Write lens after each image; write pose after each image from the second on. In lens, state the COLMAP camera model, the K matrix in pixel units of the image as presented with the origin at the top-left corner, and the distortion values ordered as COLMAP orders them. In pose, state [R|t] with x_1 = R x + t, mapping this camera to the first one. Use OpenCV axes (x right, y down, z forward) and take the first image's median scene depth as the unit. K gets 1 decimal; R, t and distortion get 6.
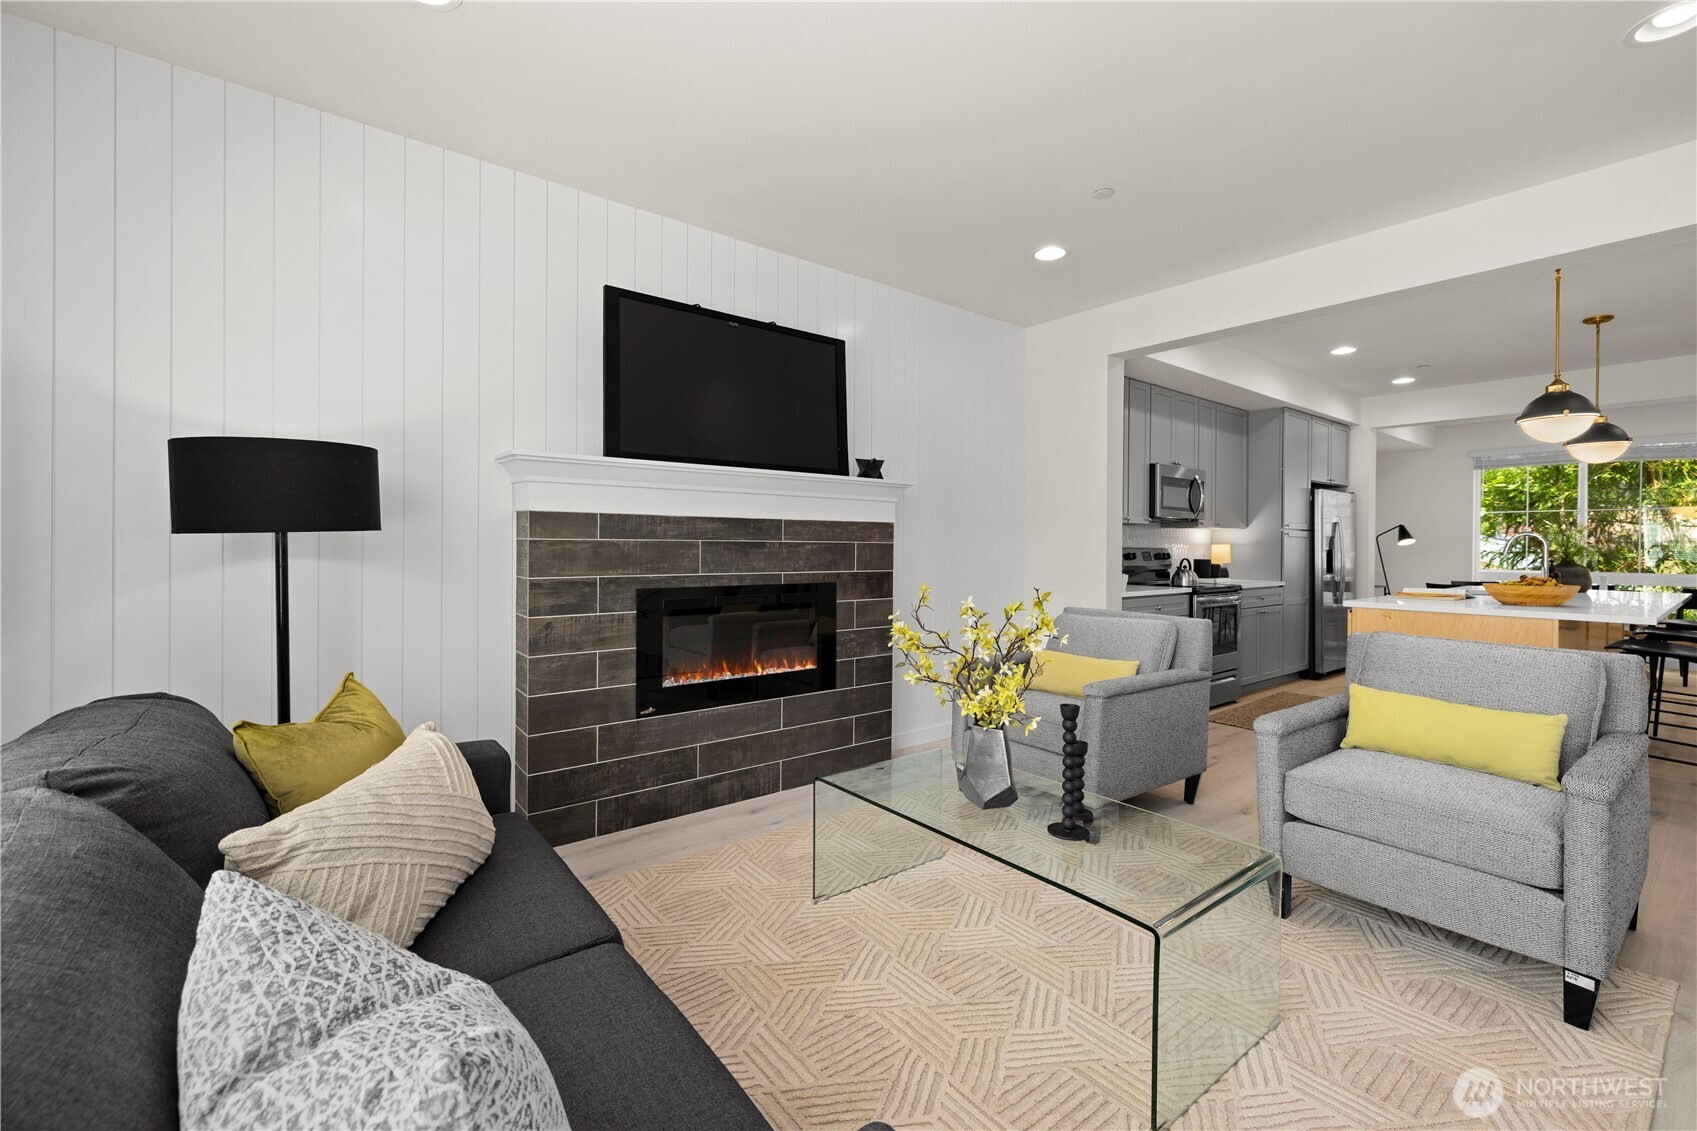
lens RADIAL K [[716.0, 0, 843.0], [0, 716.0, 548.0], [0, 0, 1]] dist [0.002202, 0.000759]
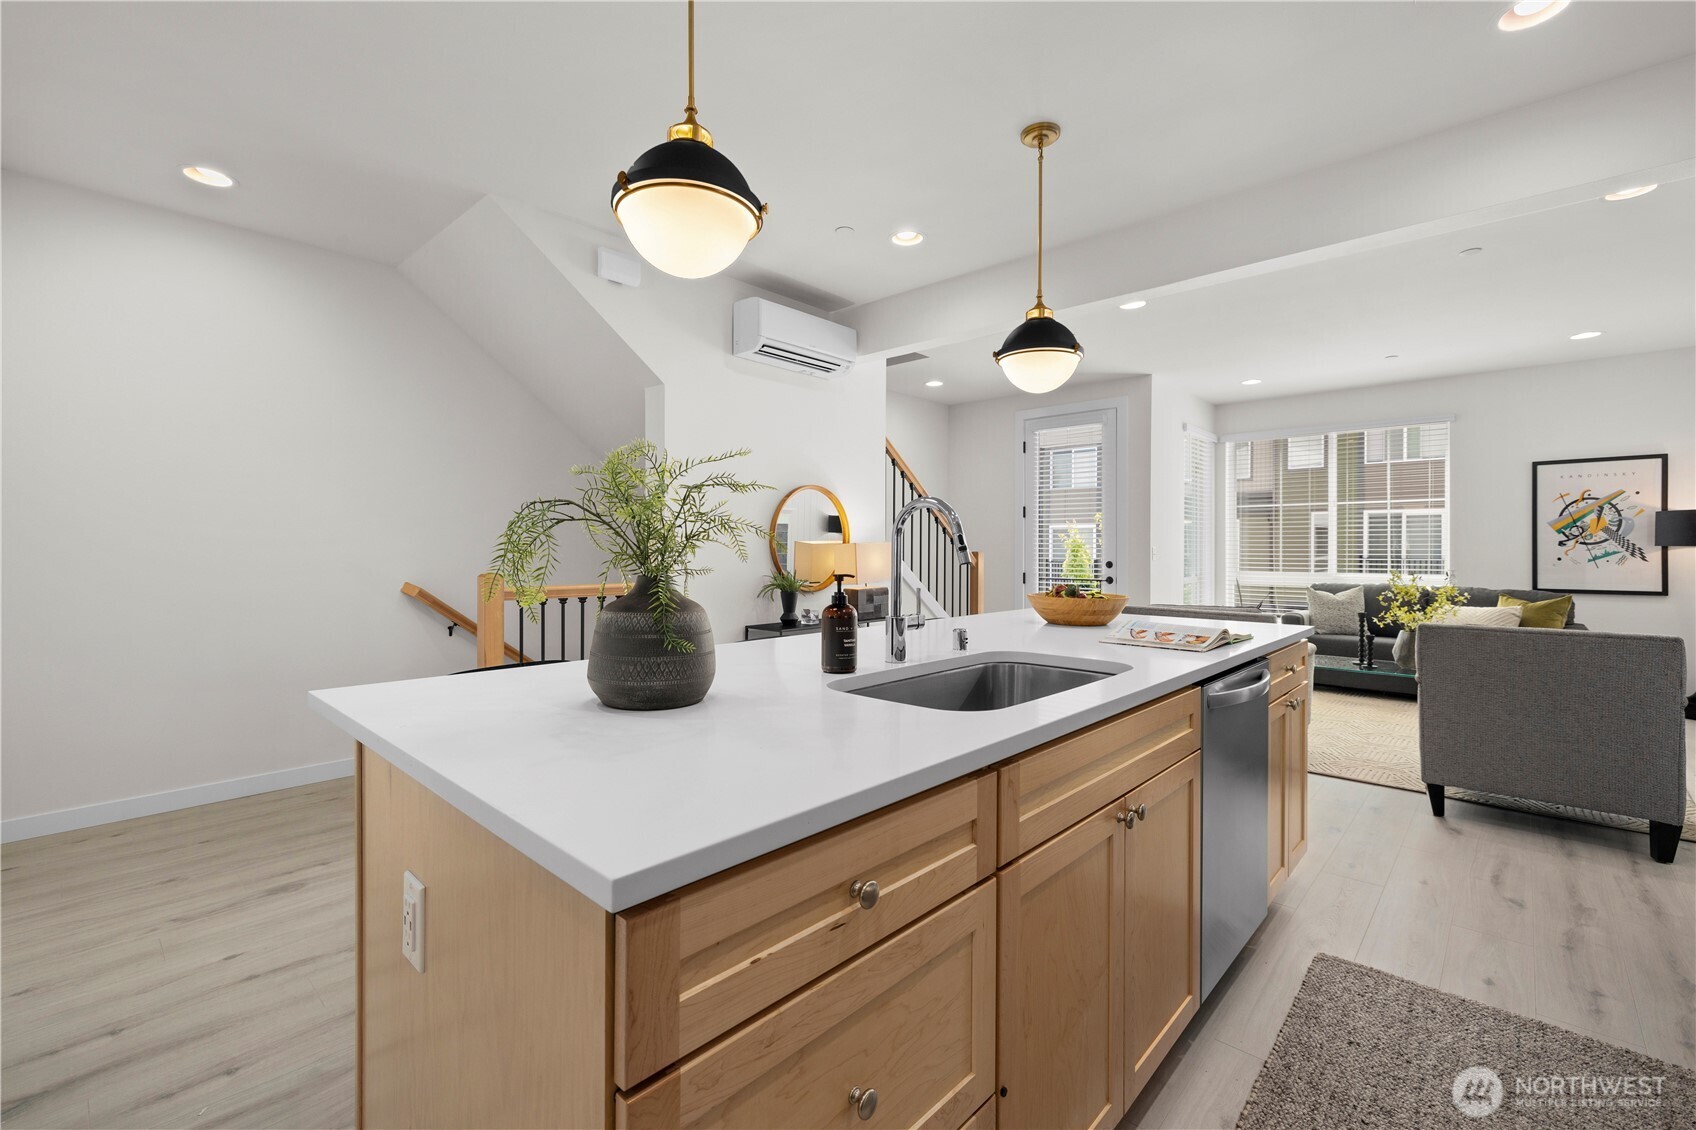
lens RADIAL K [[724.6, 0, 841.5], [0, 724.6, 548.8], [0, 0, 1]] dist [0.000288, 0.000124]
pose [[-0.988636, -0.009852, -0.150007, 1.348545], [-0.010568, 0.999936, 0.003977, 0.003252], [0.149958, 0.005517, -0.988677, 1.744247]]
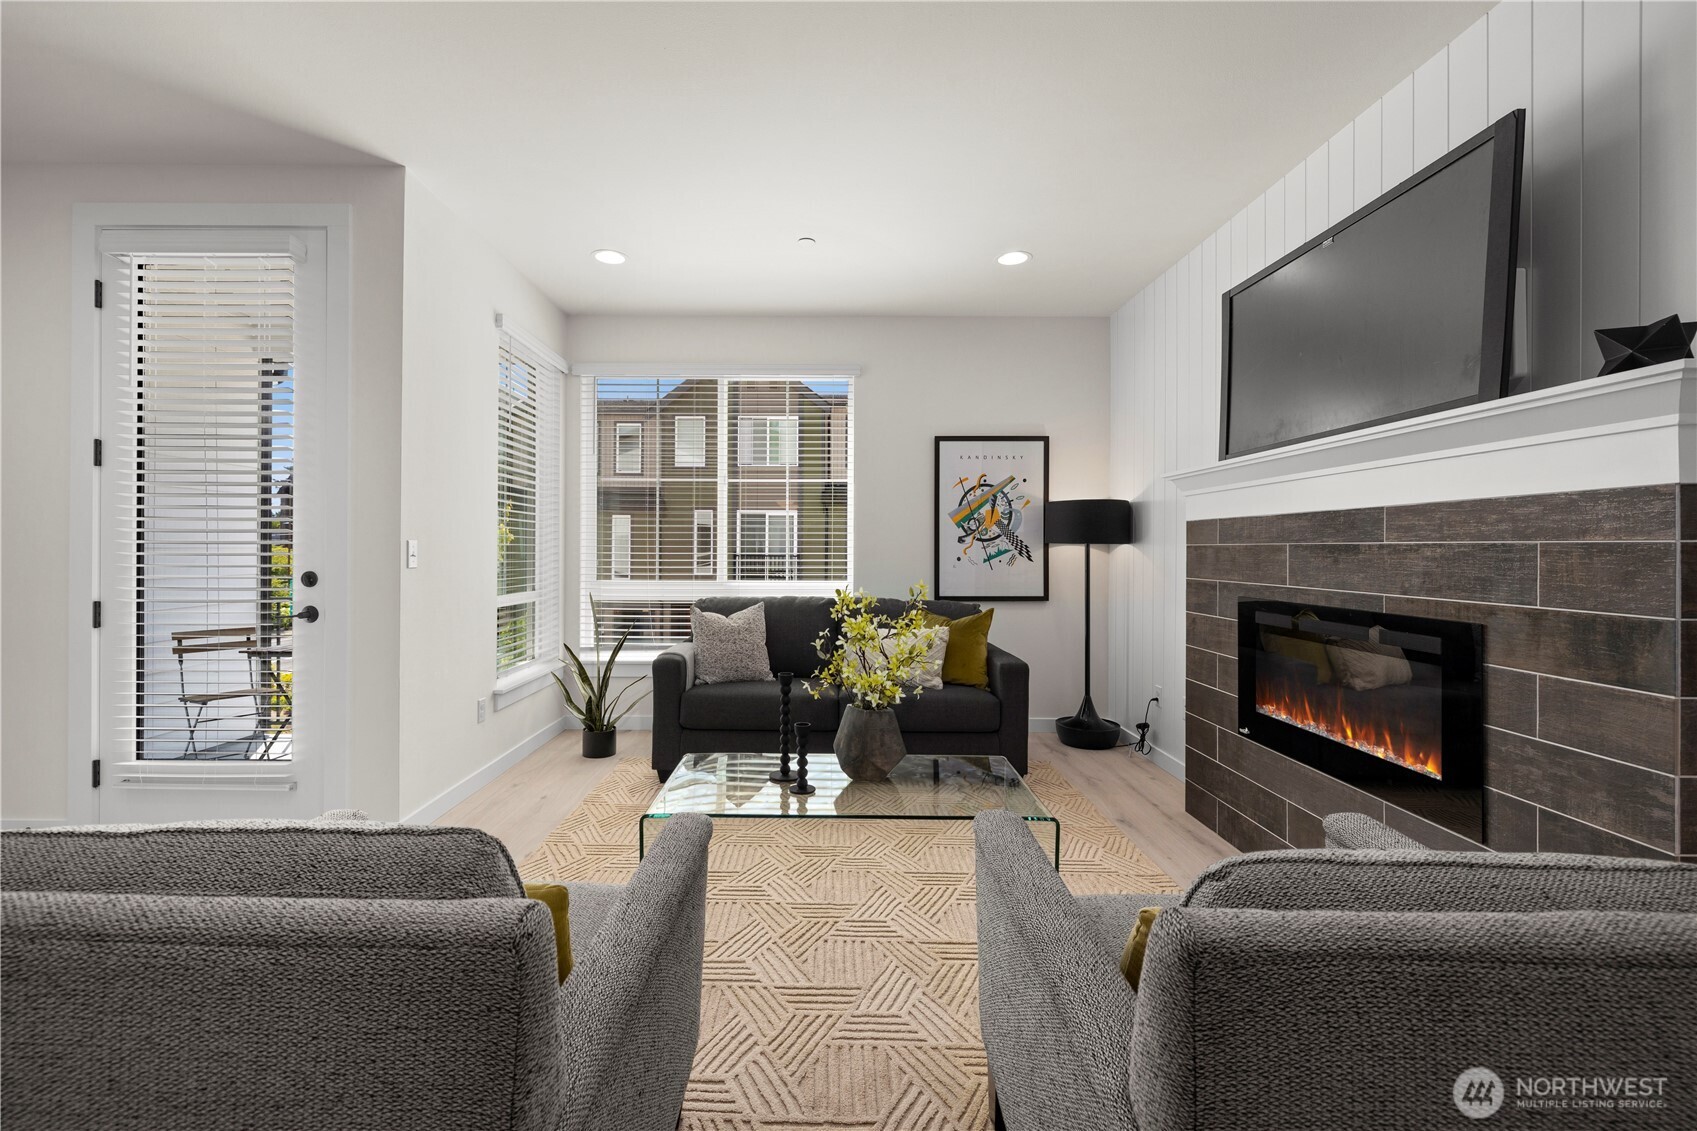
lens RADIAL K [[722.7, 0, 822.6], [0, 722.7, 546.4], [0, 0, 1]] dist [0.000383, 0.005156]
pose [[-0.621315, -0.013097, -0.783452, 0.680058], [-0.013558, 0.999890, -0.005962, 0.003922], [0.783444, 0.006918, -0.621424, 0.986993]]
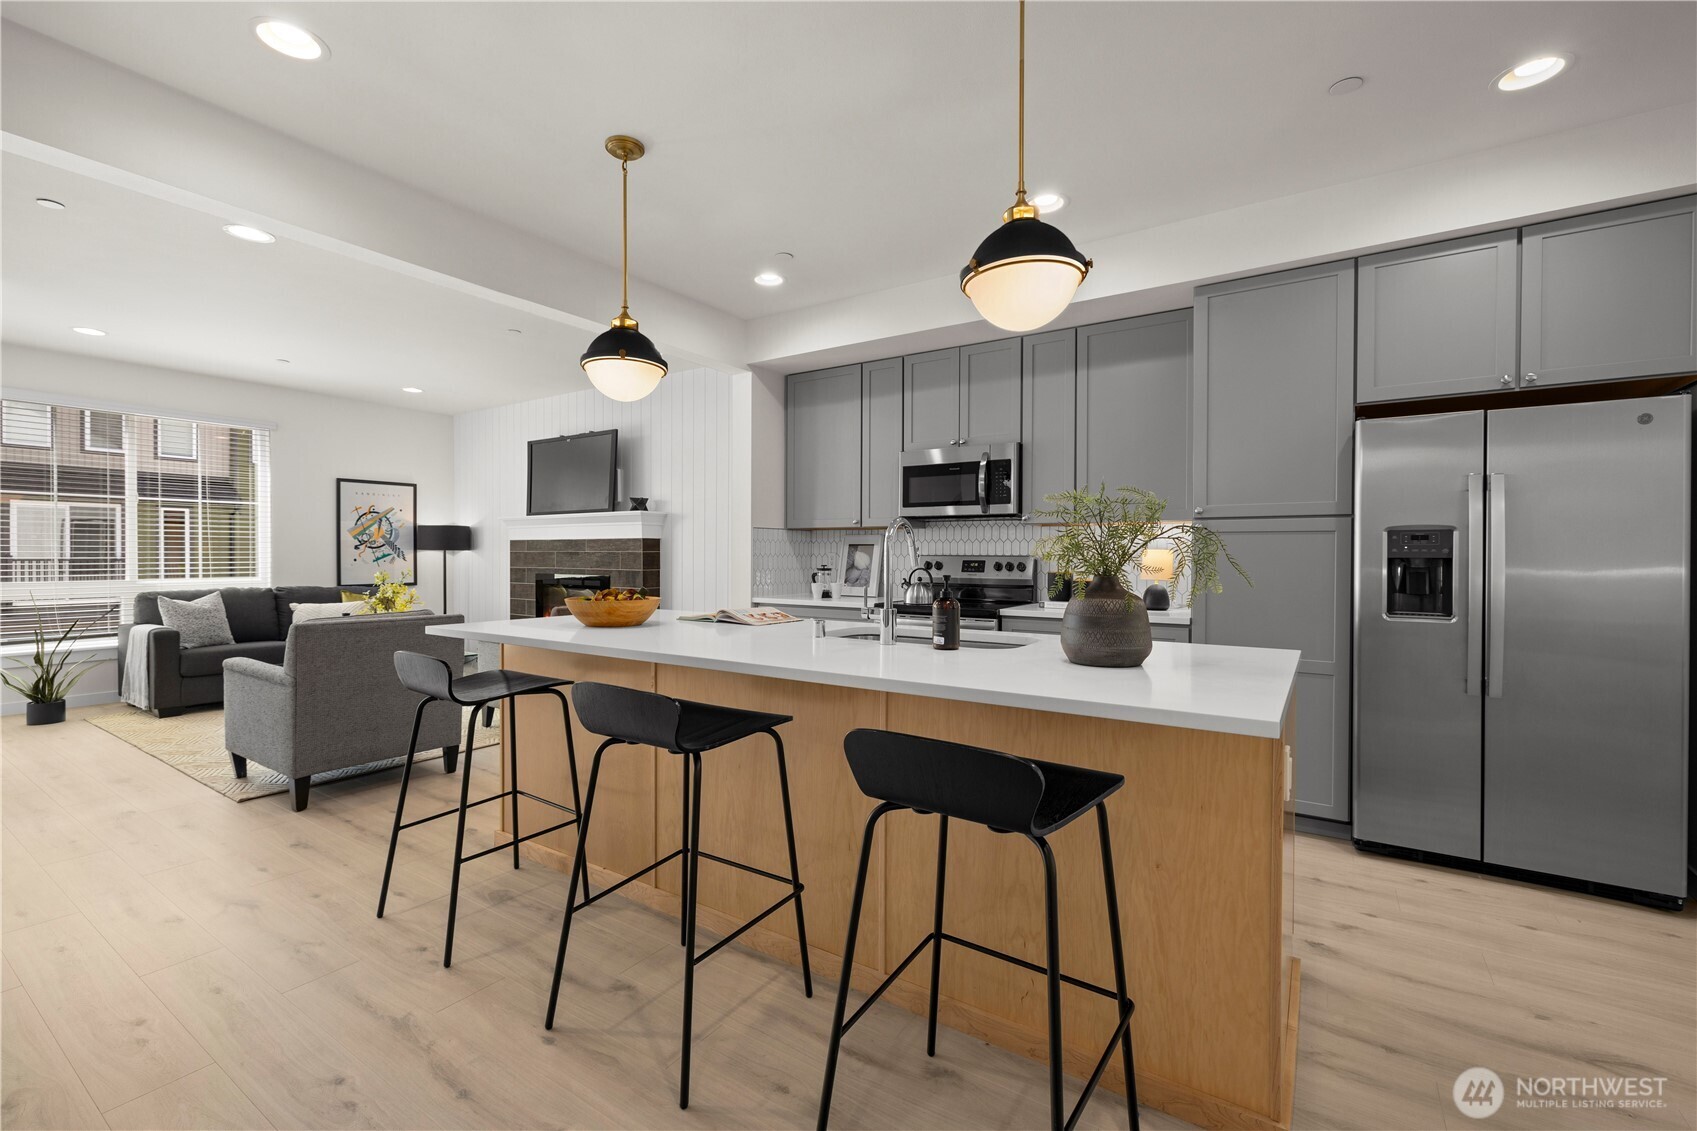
lens RADIAL K [[722.3, 0, 843.3], [0, 722.3, 561.8], [0, 0, 1]] dist [0.001036, -0.000420]
pose [[0.309288, 0.003142, -0.950963, 1.825827], [-0.005782, 0.999982, 0.001423, 0.010446], [0.950951, 0.005058, 0.309301, 1.031892]]
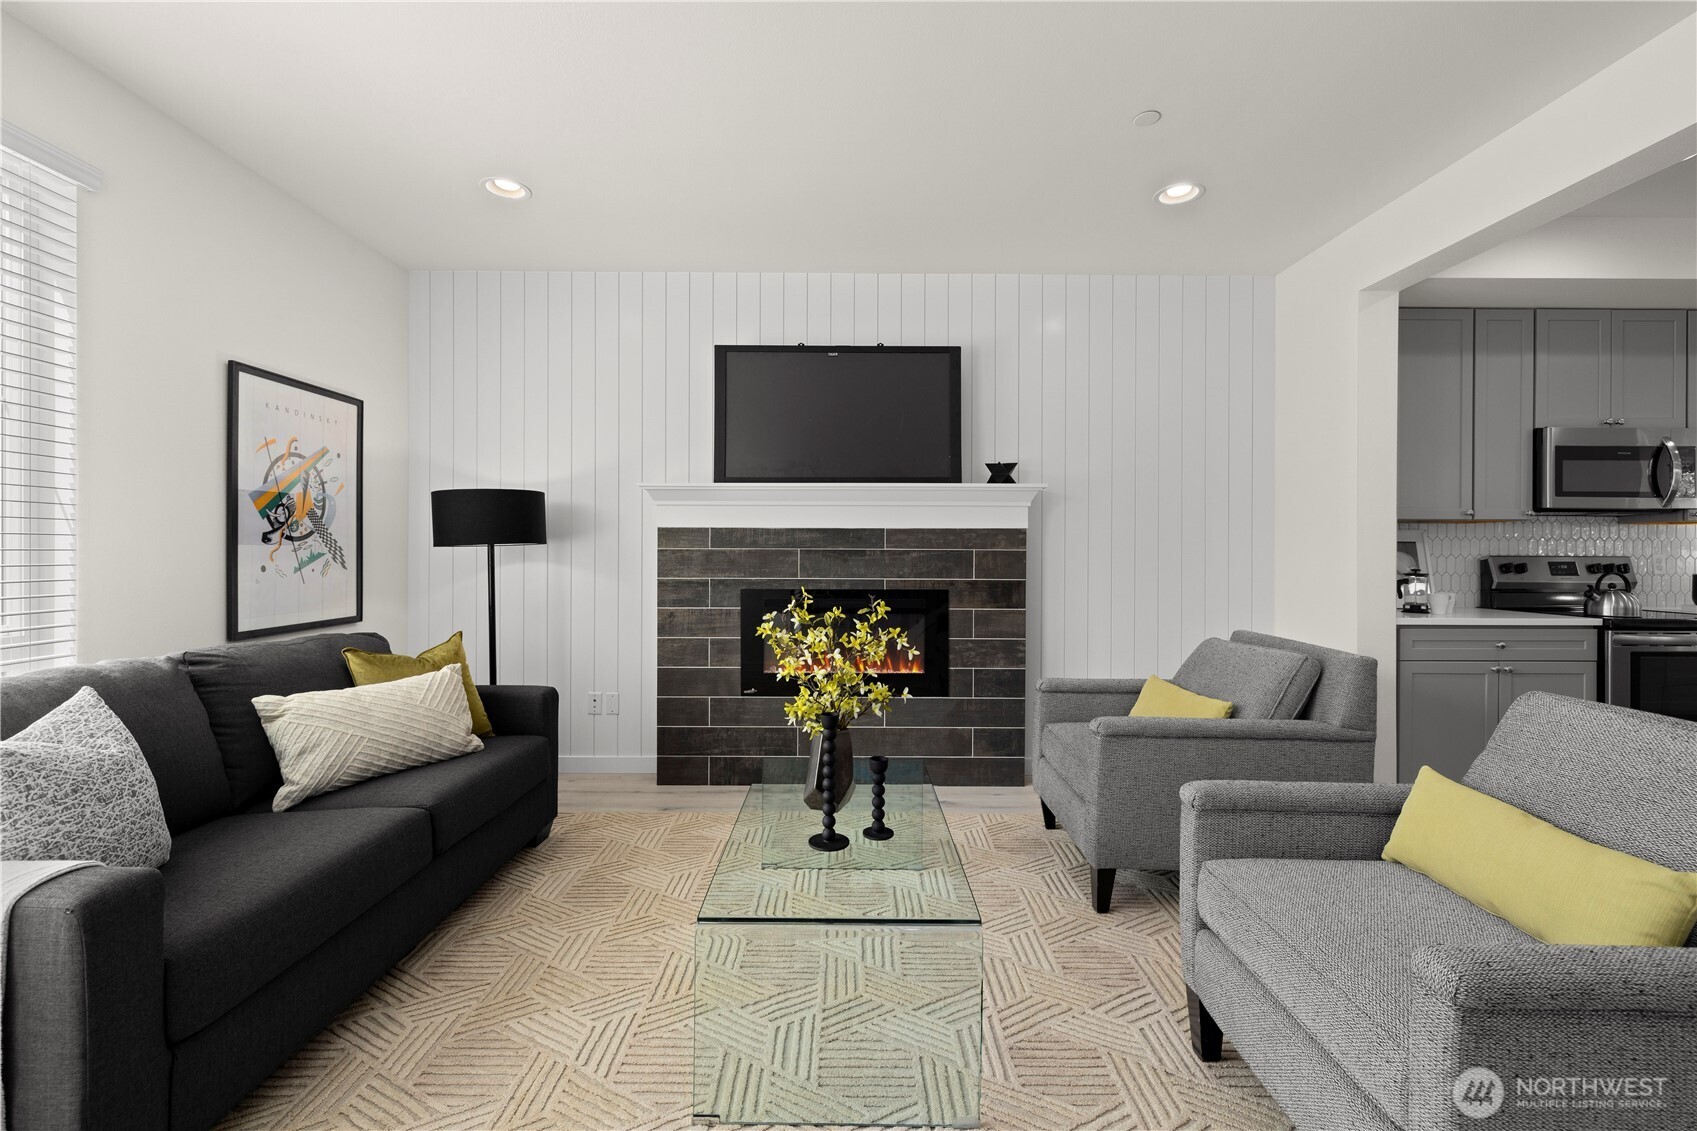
lens RADIAL K [[716.0, 0, 843.0], [0, 716.0, 548.0], [0, 0, 1]] dist [0.002202, 0.000759]
pose [[0.786086, -0.008171, -0.618063, 0.509560], [-0.000048, 0.999912, -0.013280, 0.003115], [0.618117, 0.010469, 0.786017, 0.127760]]
